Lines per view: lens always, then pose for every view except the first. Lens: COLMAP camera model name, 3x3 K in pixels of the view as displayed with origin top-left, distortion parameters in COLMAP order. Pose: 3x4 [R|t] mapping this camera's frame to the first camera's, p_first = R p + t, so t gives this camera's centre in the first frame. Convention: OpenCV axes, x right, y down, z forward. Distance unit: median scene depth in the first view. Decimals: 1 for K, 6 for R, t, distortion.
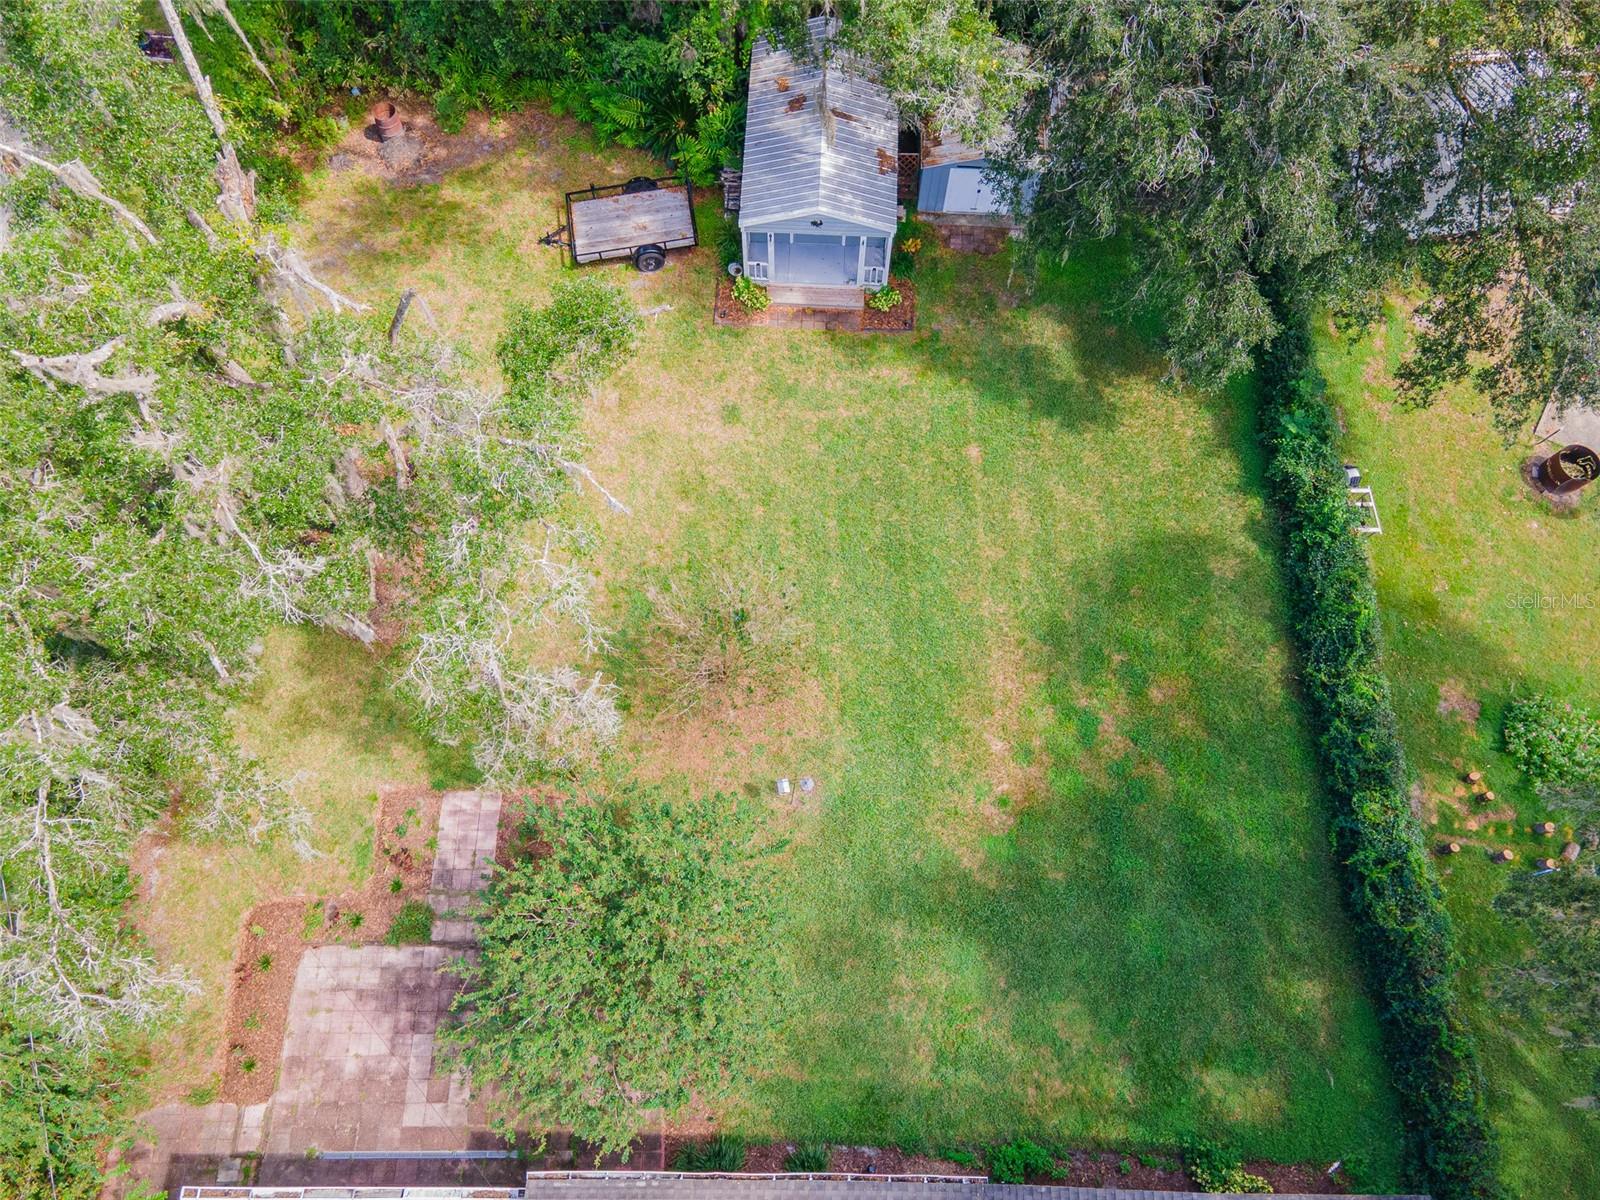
lens RADIAL K [[1180.9, 0, 799.7], [0, 1180.9, 582.0], [0, 0, 1]] dist [0.001634, 0.059609]
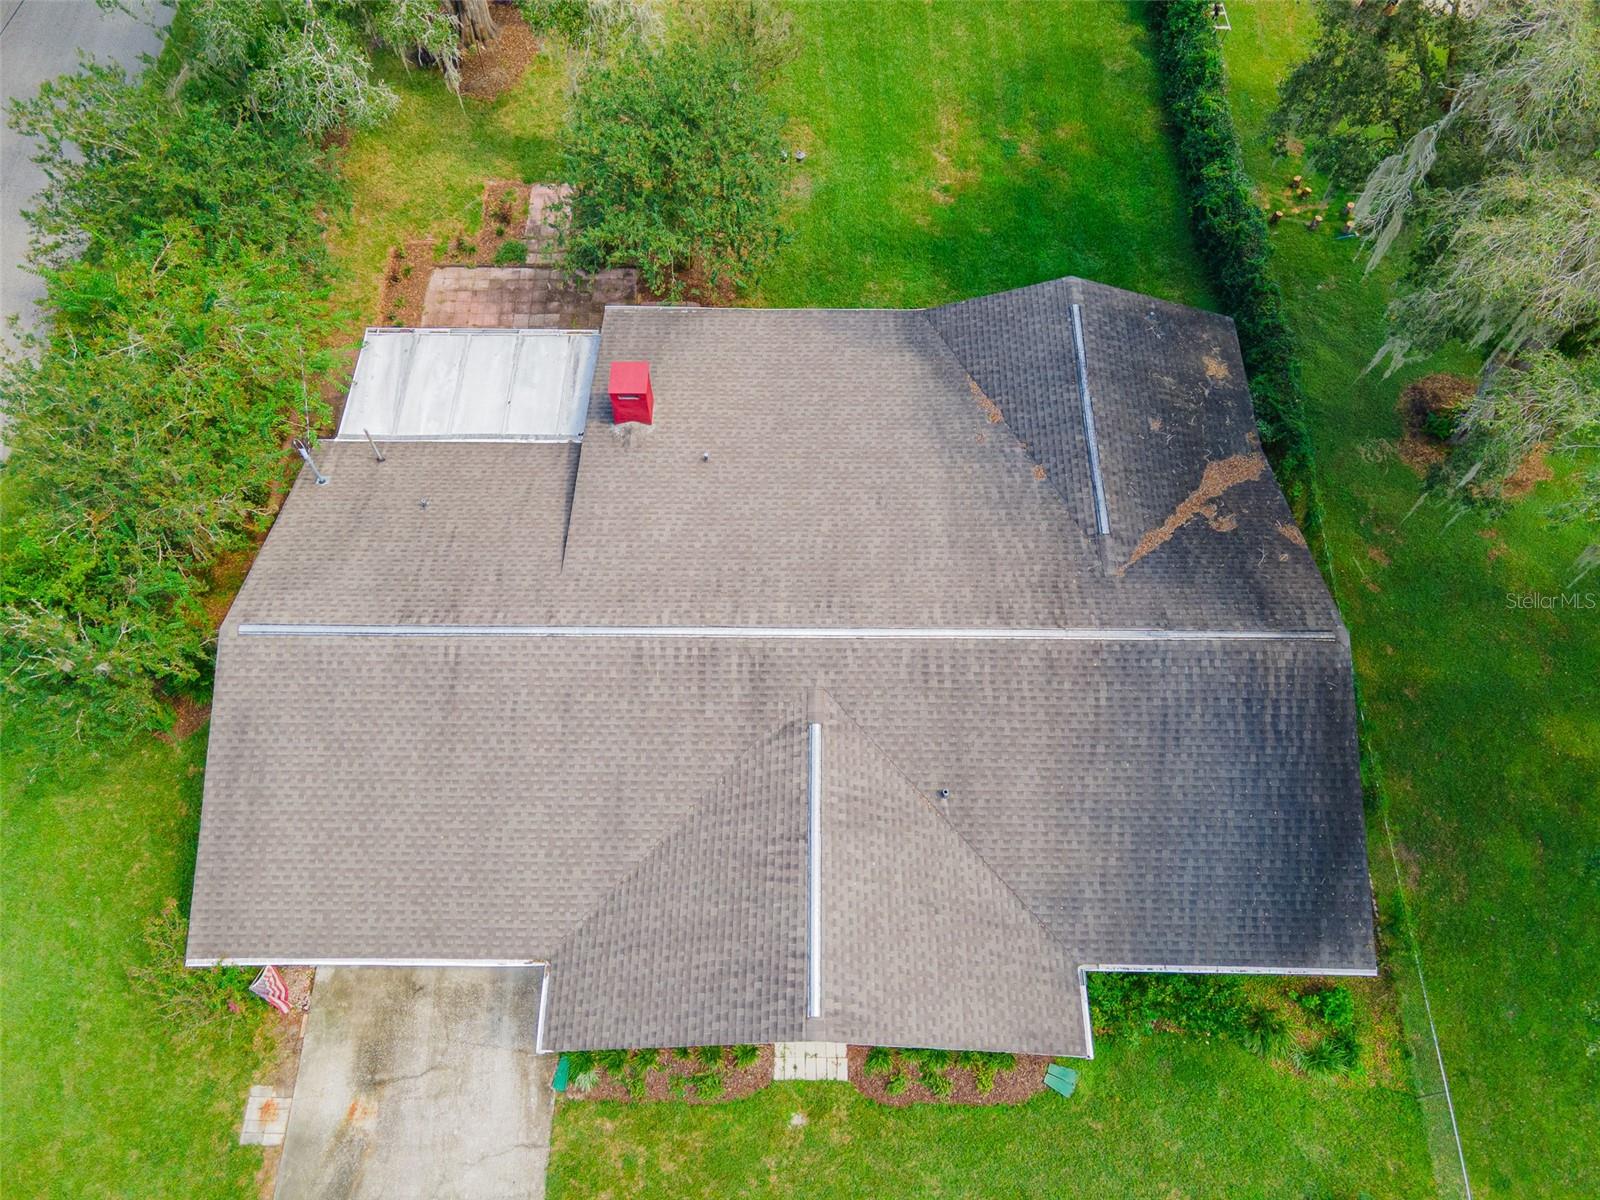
lens RADIAL K [[1180.9, 0, 799.7], [0, 1180.9, 582.0], [0, 0, 1]] dist [0.001634, 0.059609]
pose [[0.999937, -0.009243, -0.006306, 0.009349], [0.008675, 0.996368, -0.084704, 0.724574], [0.007066, 0.084644, 0.996386, -0.301168]]
